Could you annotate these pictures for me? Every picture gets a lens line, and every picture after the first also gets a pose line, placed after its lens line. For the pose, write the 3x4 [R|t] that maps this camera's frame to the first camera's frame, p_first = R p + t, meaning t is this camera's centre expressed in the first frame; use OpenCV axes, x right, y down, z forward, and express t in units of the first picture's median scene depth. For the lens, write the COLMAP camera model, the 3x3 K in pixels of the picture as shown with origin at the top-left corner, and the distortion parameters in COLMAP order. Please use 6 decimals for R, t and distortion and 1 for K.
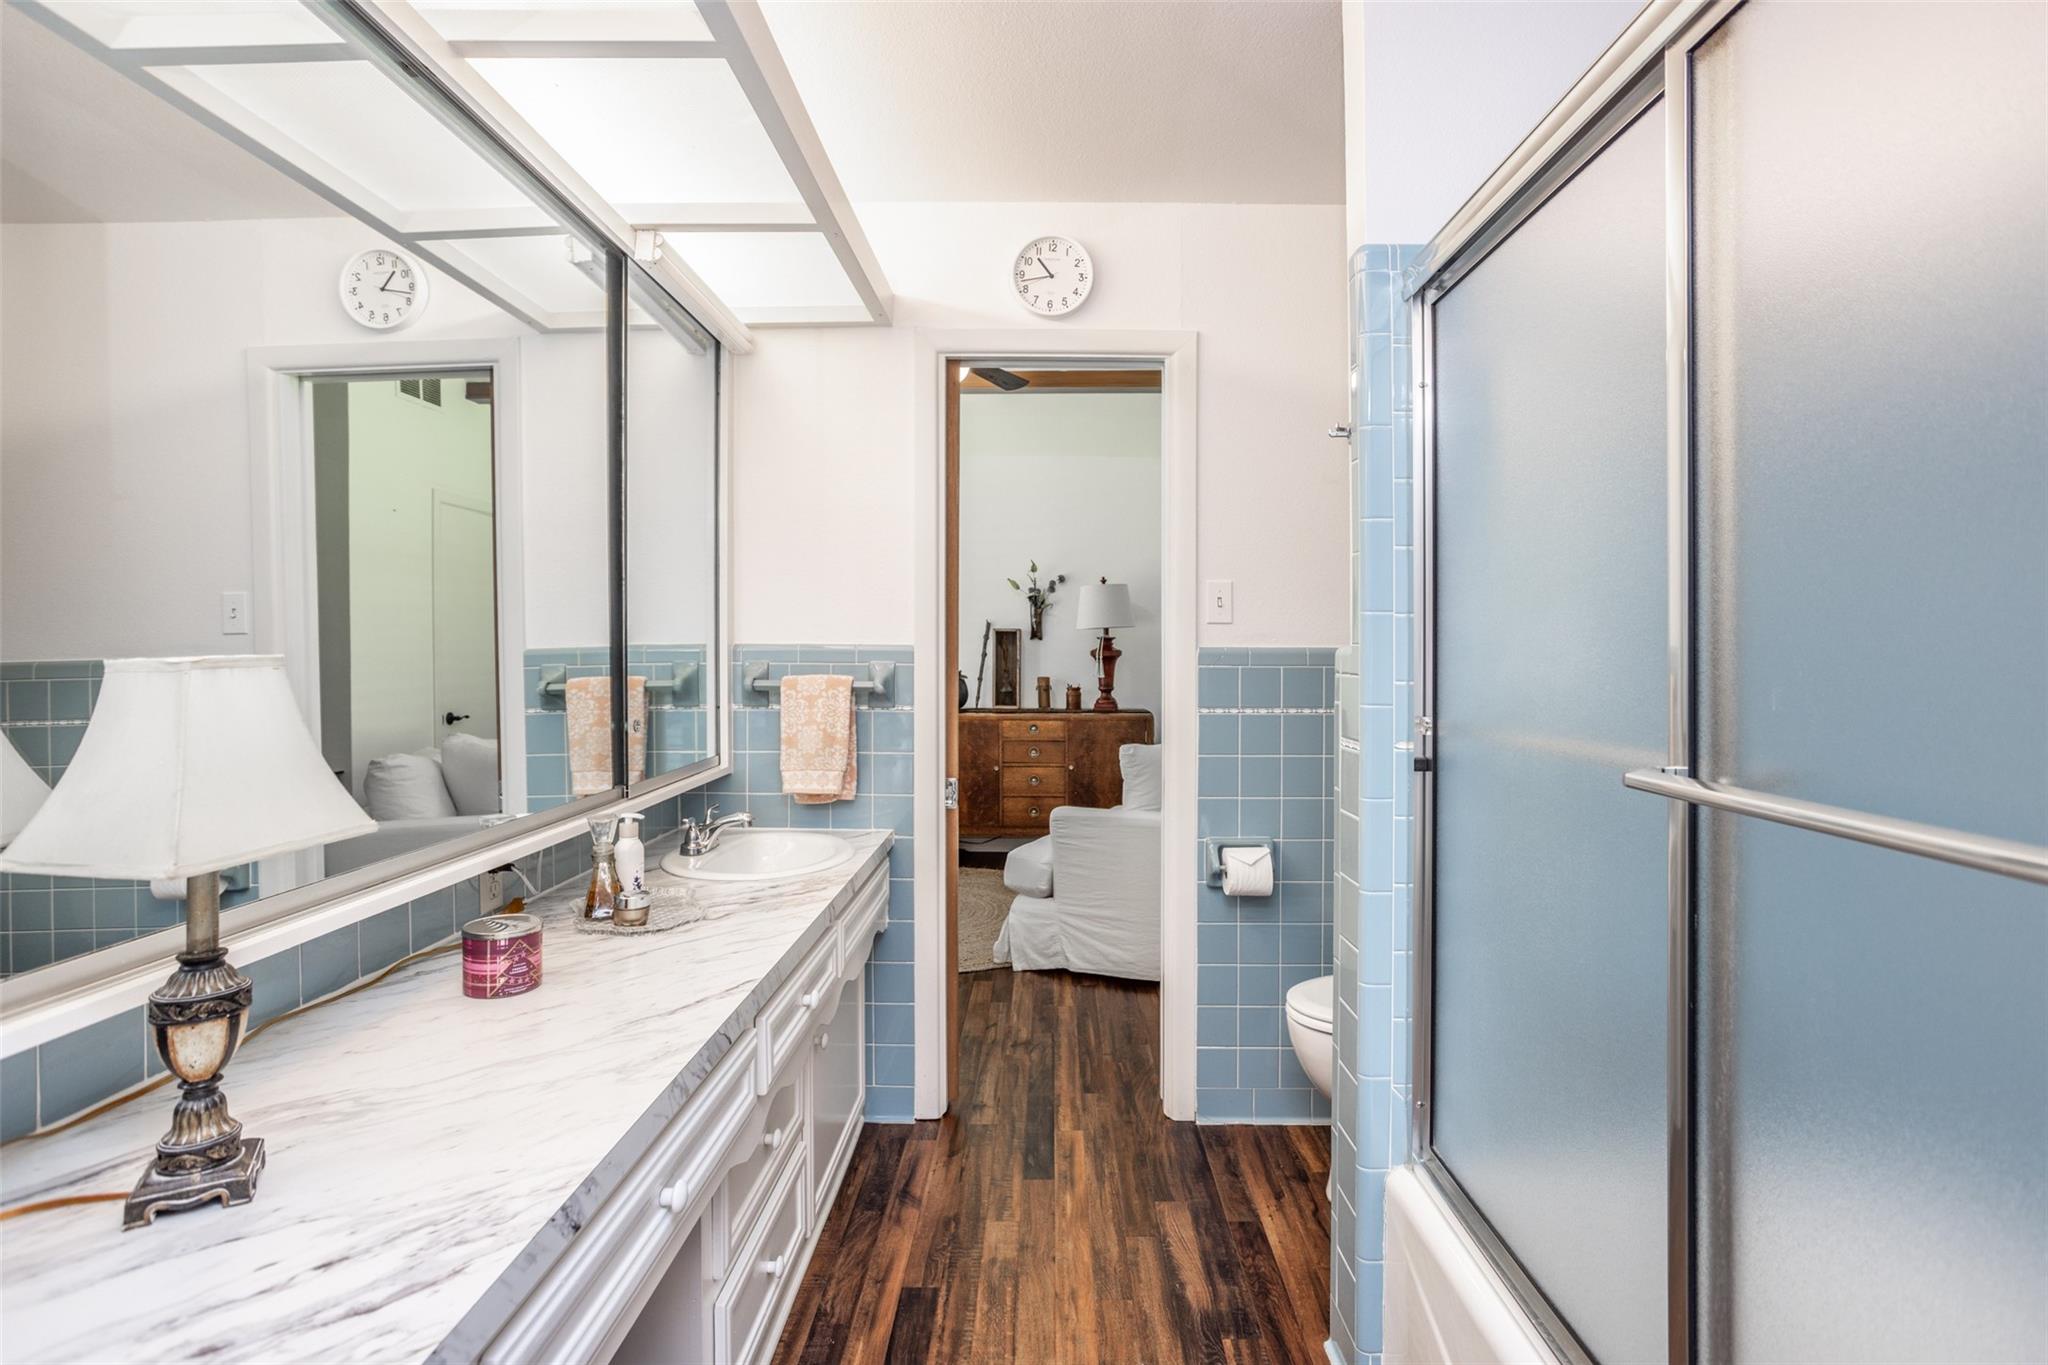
lens RADIAL K [[987.1, 0, 1026.5], [0, 987.1, 672.5], [0, 0, 1]] dist [-0.045129, 0.024614]
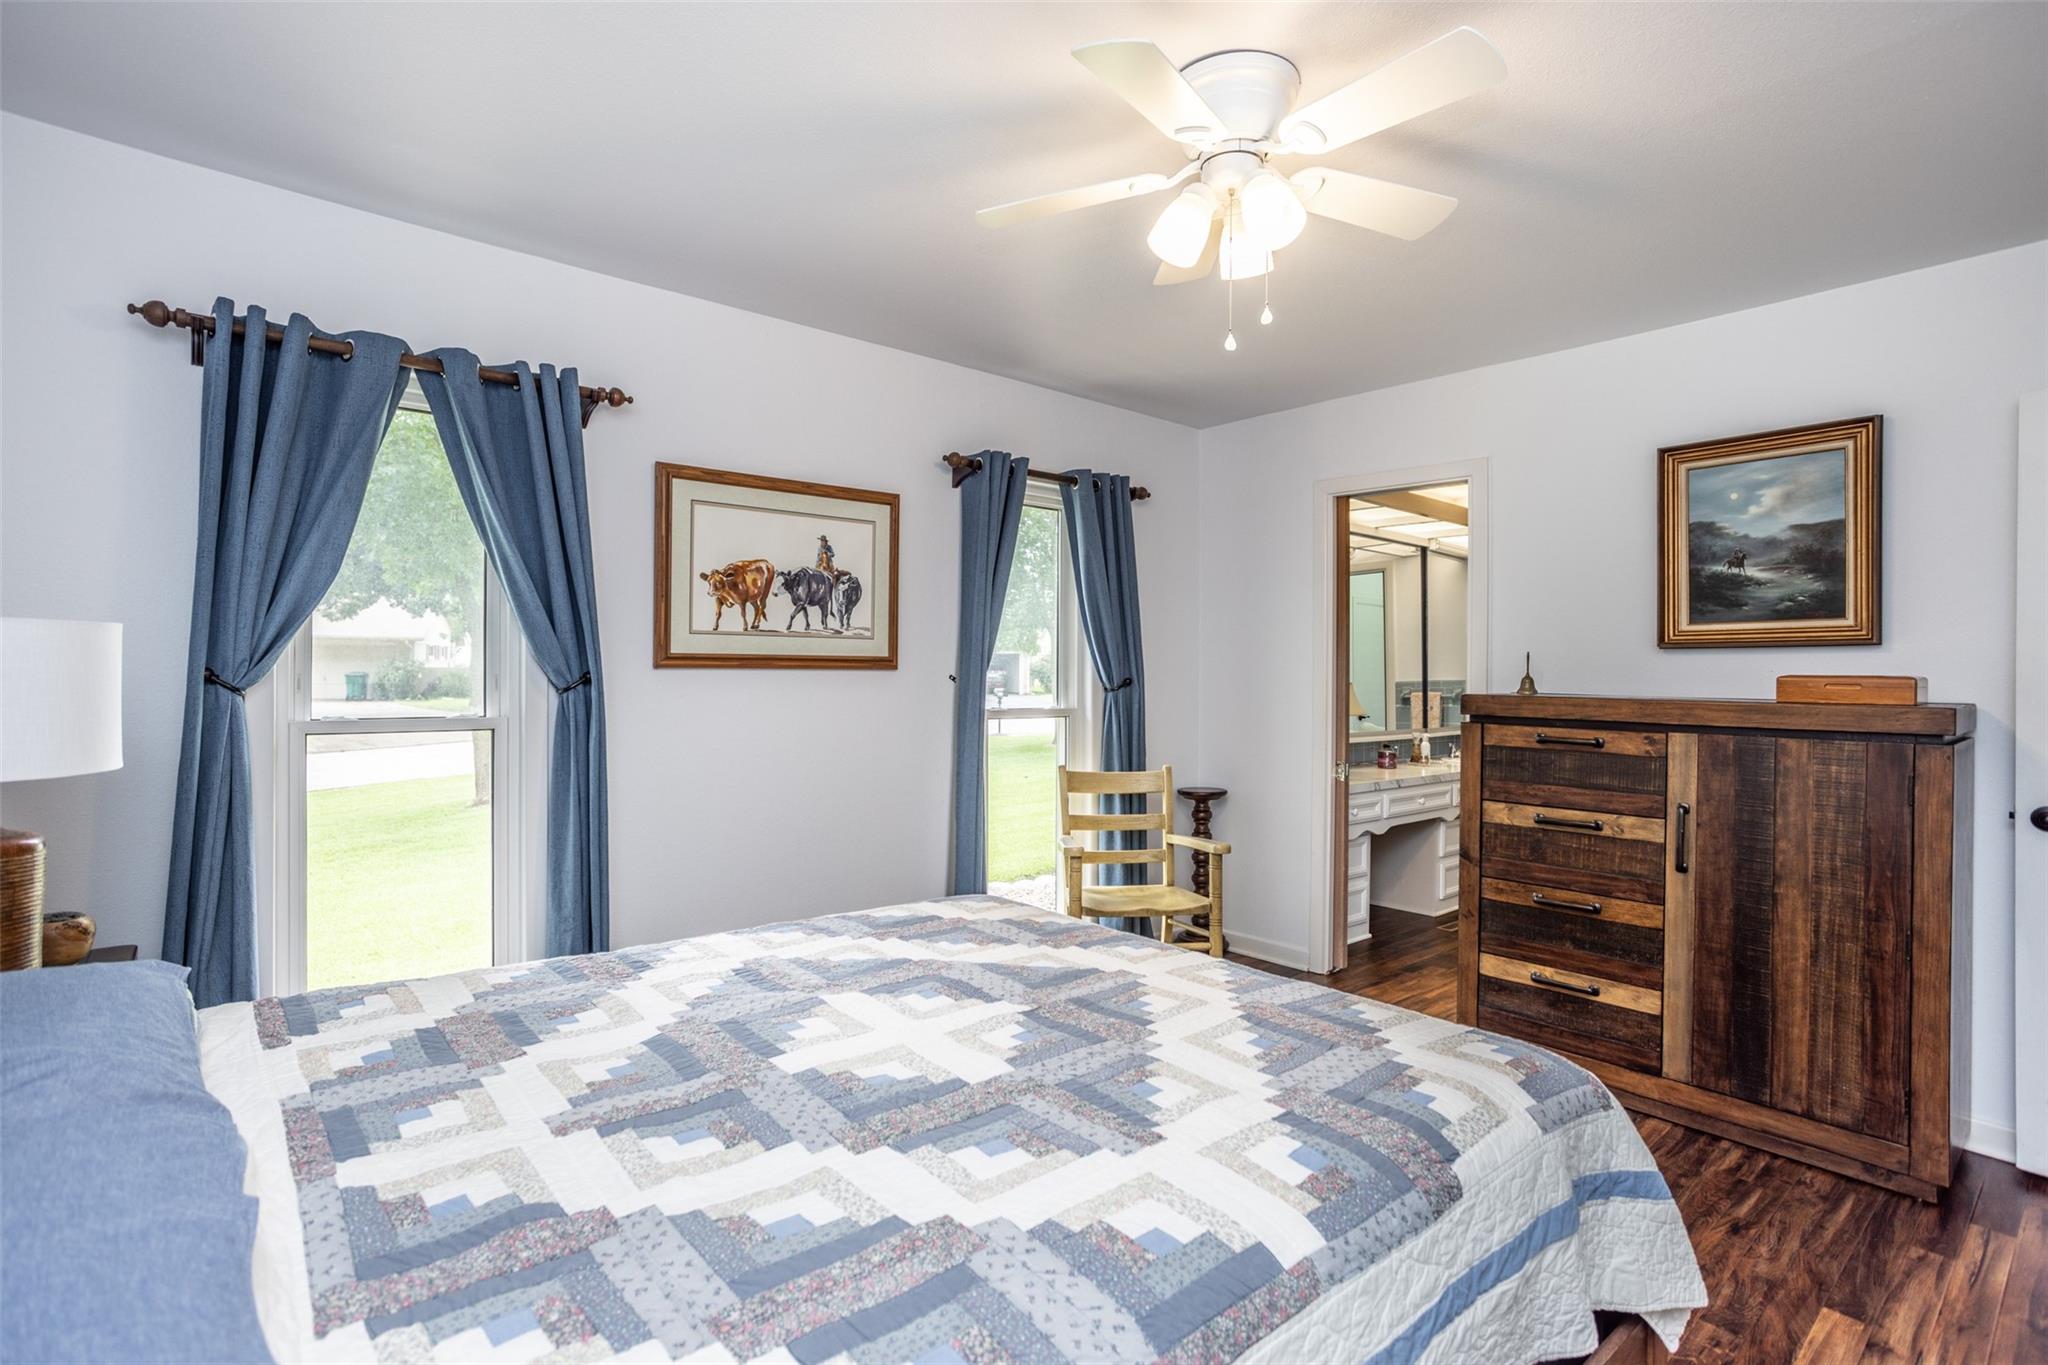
lens RADIAL K [[987.1, 0, 1026.5], [0, 987.1, 672.5], [0, 0, 1]] dist [-0.045129, 0.024614]
pose [[0.664737, -0.008642, -0.747028, 0.890851], [-0.013486, 0.999631, -0.023565, 0.030357], [0.746956, 0.025739, 0.664375, -1.666388]]
